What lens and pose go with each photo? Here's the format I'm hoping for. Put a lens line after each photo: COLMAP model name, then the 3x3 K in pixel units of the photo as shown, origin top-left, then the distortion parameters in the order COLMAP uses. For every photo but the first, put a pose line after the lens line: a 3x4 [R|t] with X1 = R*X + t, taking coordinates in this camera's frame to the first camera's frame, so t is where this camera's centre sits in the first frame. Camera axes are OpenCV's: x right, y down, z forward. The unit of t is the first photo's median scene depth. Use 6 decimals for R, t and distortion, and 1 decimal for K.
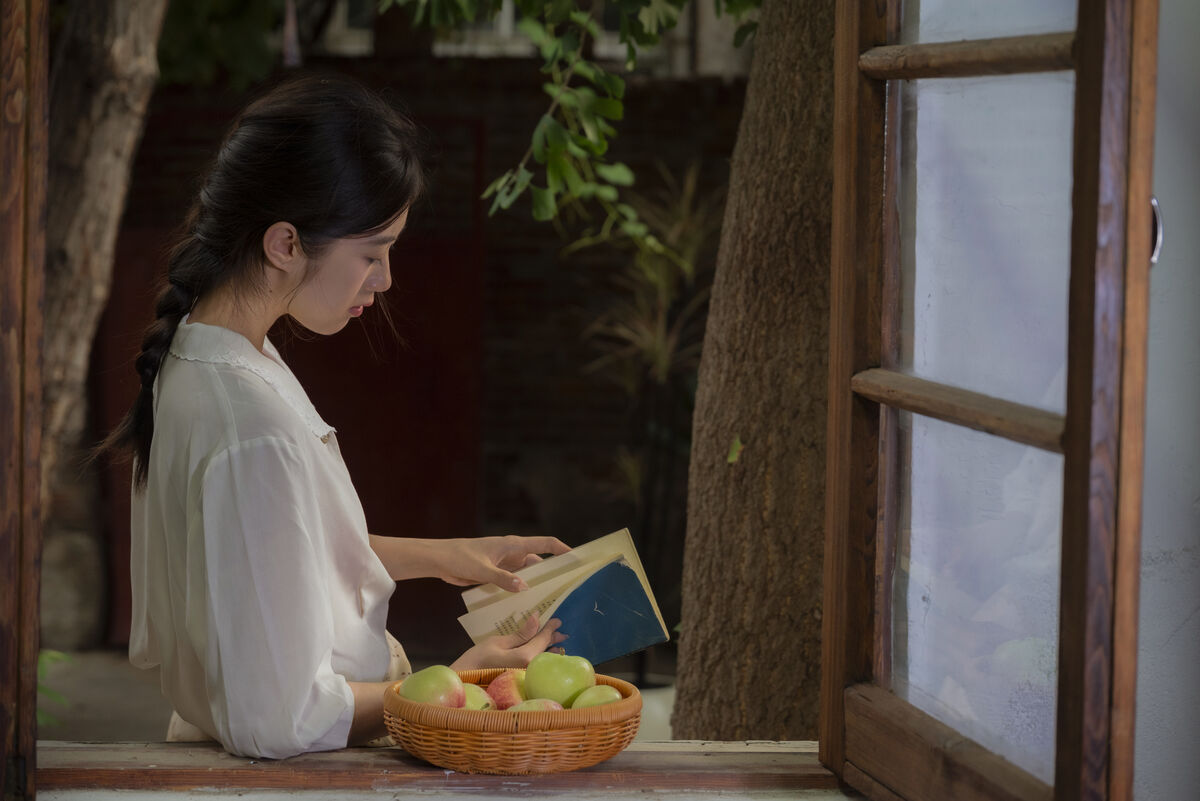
lens RADIAL K [[2325.0, 0, 600.0], [0, 2325.0, 400.5], [0, 0, 1]] dist [0.011056, 0.427715]
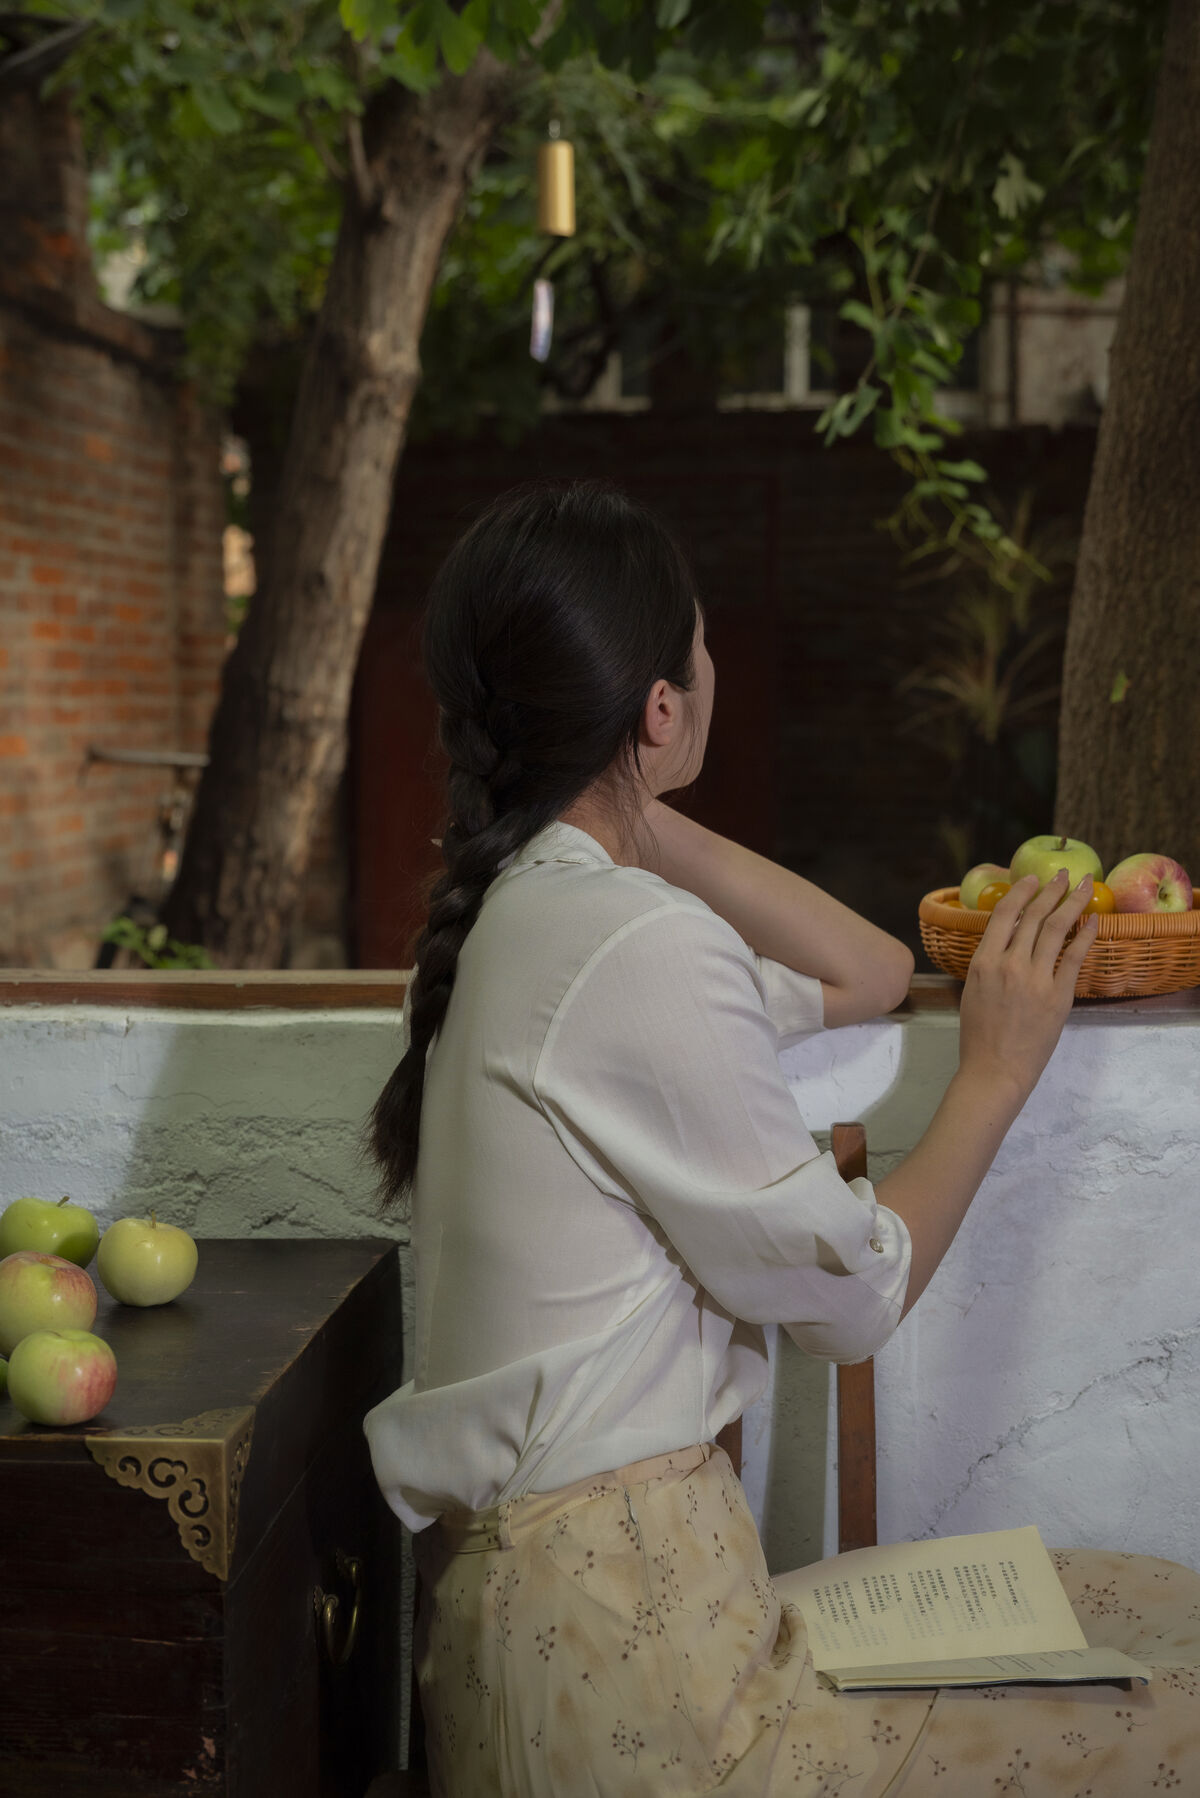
lens RADIAL K [[2522.9, 0, 664.1], [0, 2522.9, 899.7], [0, 0, 1]] dist [0.000483, 0.059226]
pose [[0.995917, -0.005455, -0.090107, -0.023073], [0.006446, 0.999922, 0.010711, 0.086601], [0.090041, -0.011248, 0.995875, 0.082602]]
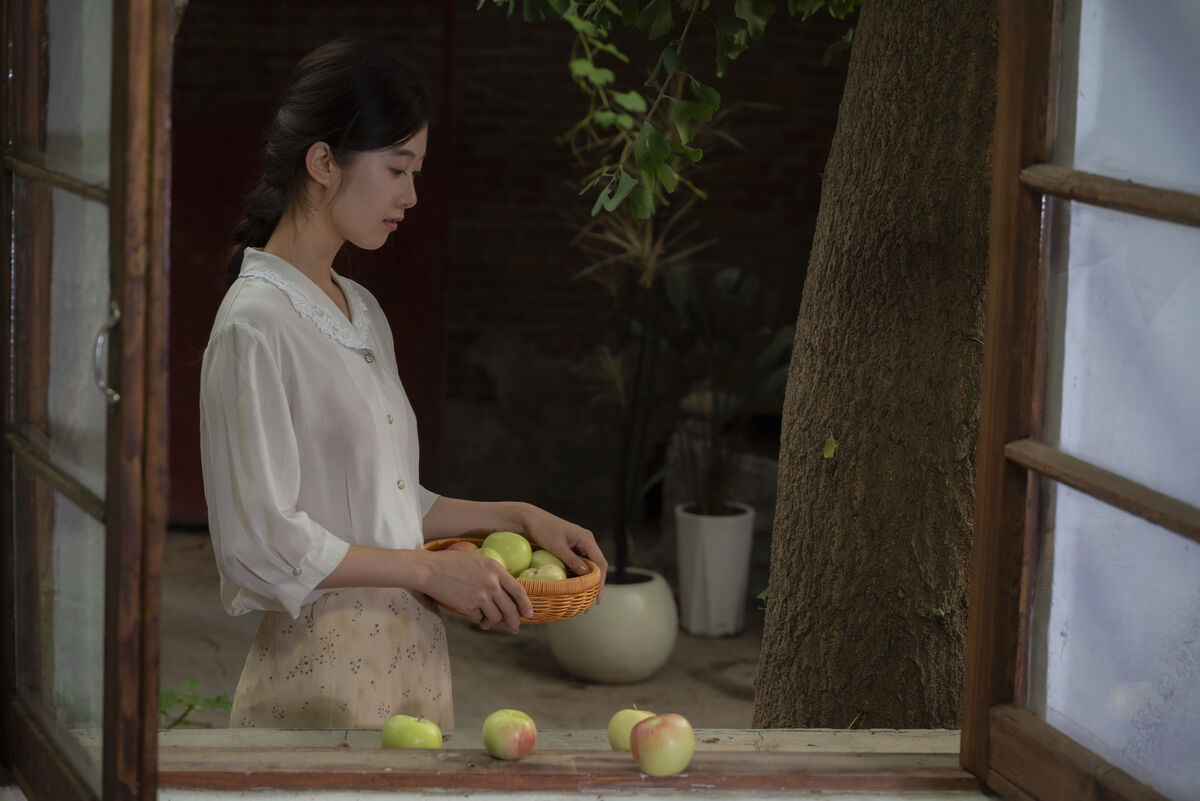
lens RADIAL K [[2434.3, 0, 600.0], [0, 2434.3, 400.5], [0, 0, 1]] dist [0.057873, -0.096262]
pose [[0.998306, 0.006511, 0.057812, -0.117105], [-0.011109, 0.996768, 0.079564, -0.090506], [-0.057107, -0.080071, 0.995152, -0.141729]]
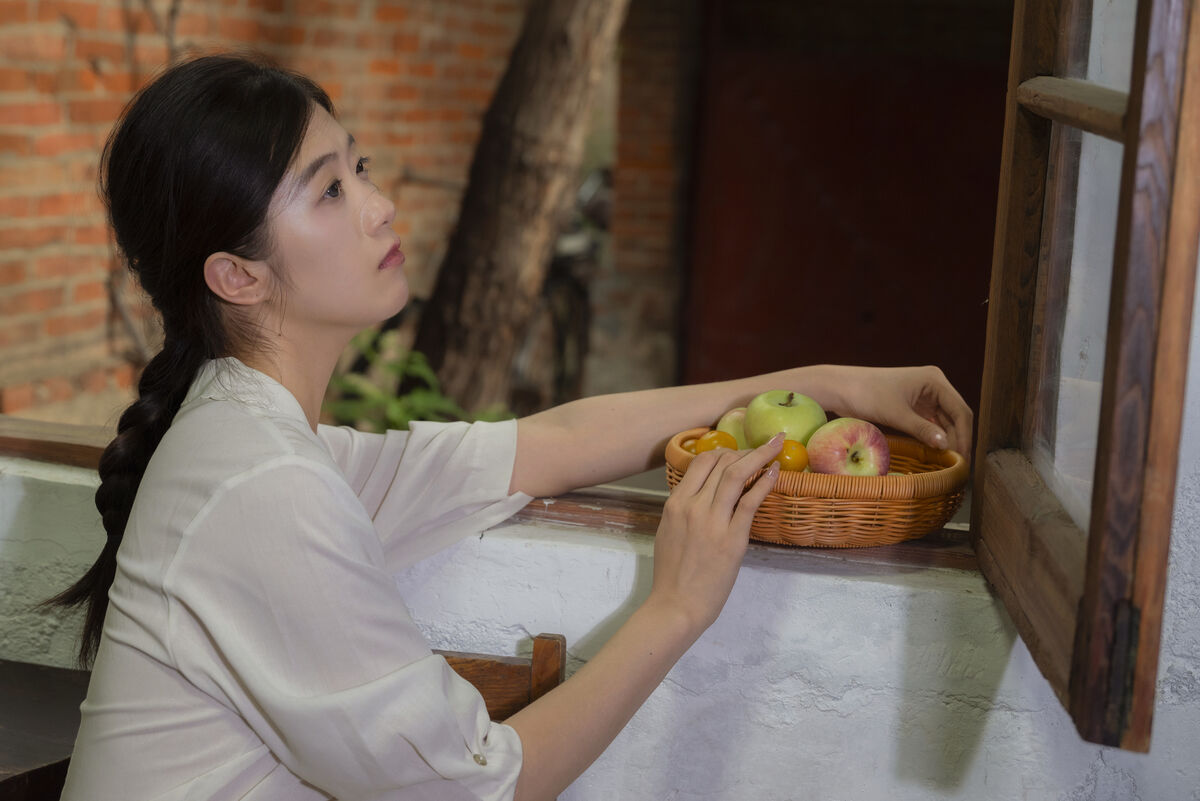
lens RADIAL K [[2153.2, 0, 598.5], [0, 2153.2, 337.6], [0, 0, 1]] dist [0.141845, 0.034382]
pose [[0.946783, 0.081698, -0.311332, 0.154356], [-0.070622, 0.996409, 0.046704, 0.038896], [0.314030, -0.022232, 0.949153, 0.145109]]
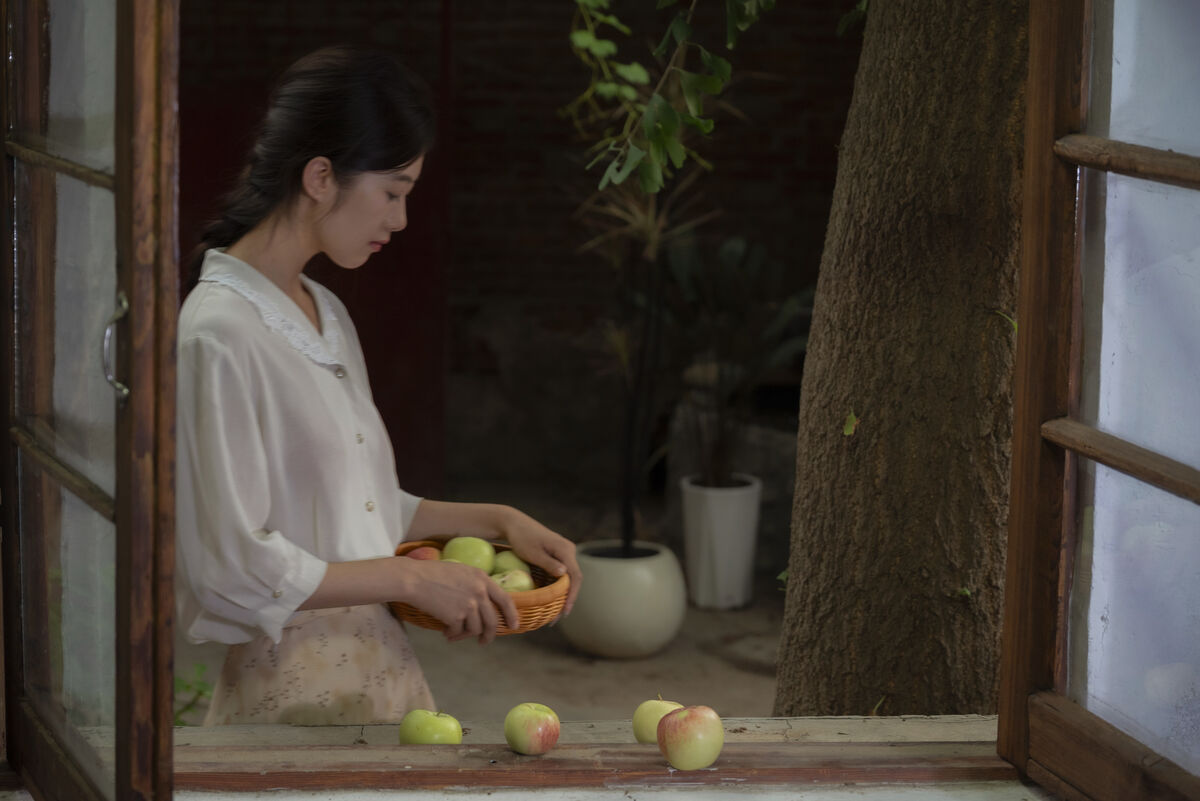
lens RADIAL K [[2410.2, 0, 596.5], [0, 2410.2, 363.8], [0, 0, 1]] dist [0.052631, -0.138389]
pose [[0.998248, -0.007046, 0.058752, -0.124844], [0.002462, 0.996971, 0.077735, -0.093268], [-0.059122, -0.077454, 0.995241, -0.105532]]
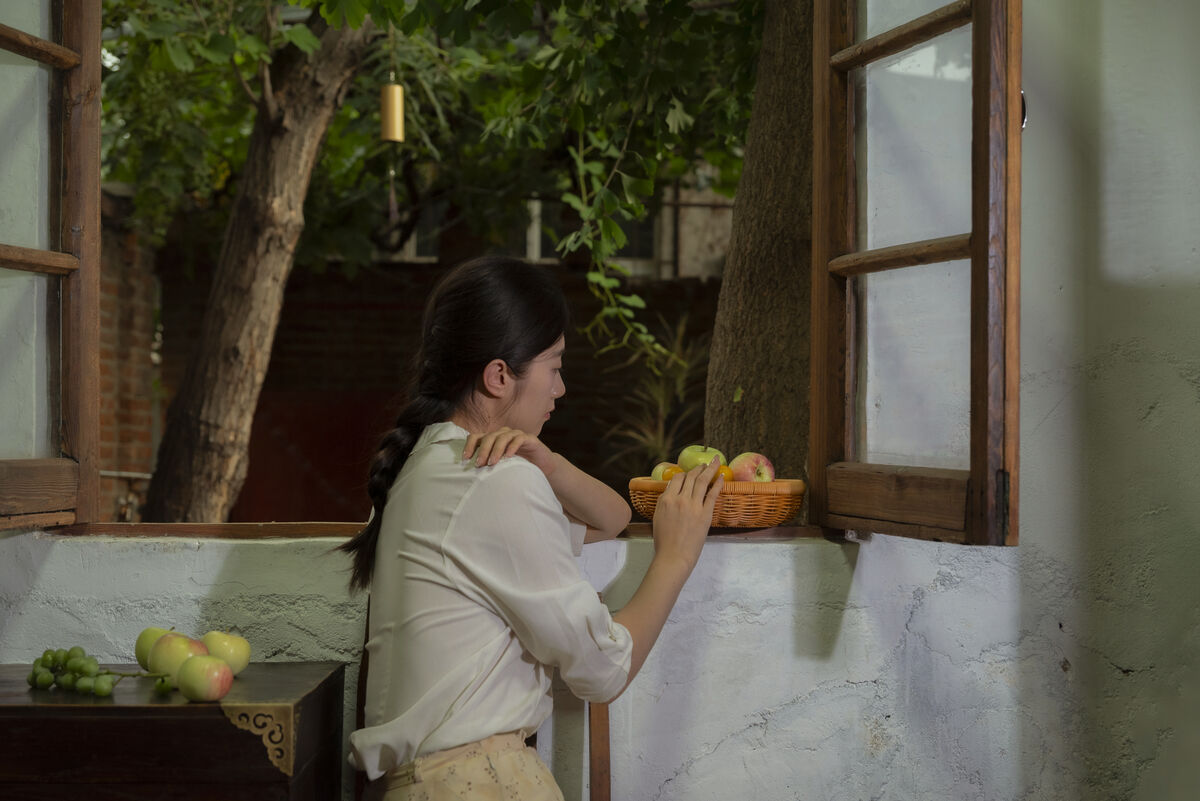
lens RADIAL K [[1839.8, 0, 574.1], [0, 1839.8, 404.2], [0, 0, 1]] dist [0.372368, -1.796615]
pose [[0.999975, -0.003454, -0.006204, -0.038107], [0.002721, 0.993424, -0.114457, 0.159478], [0.006559, 0.114437, 0.993409, -0.153856]]
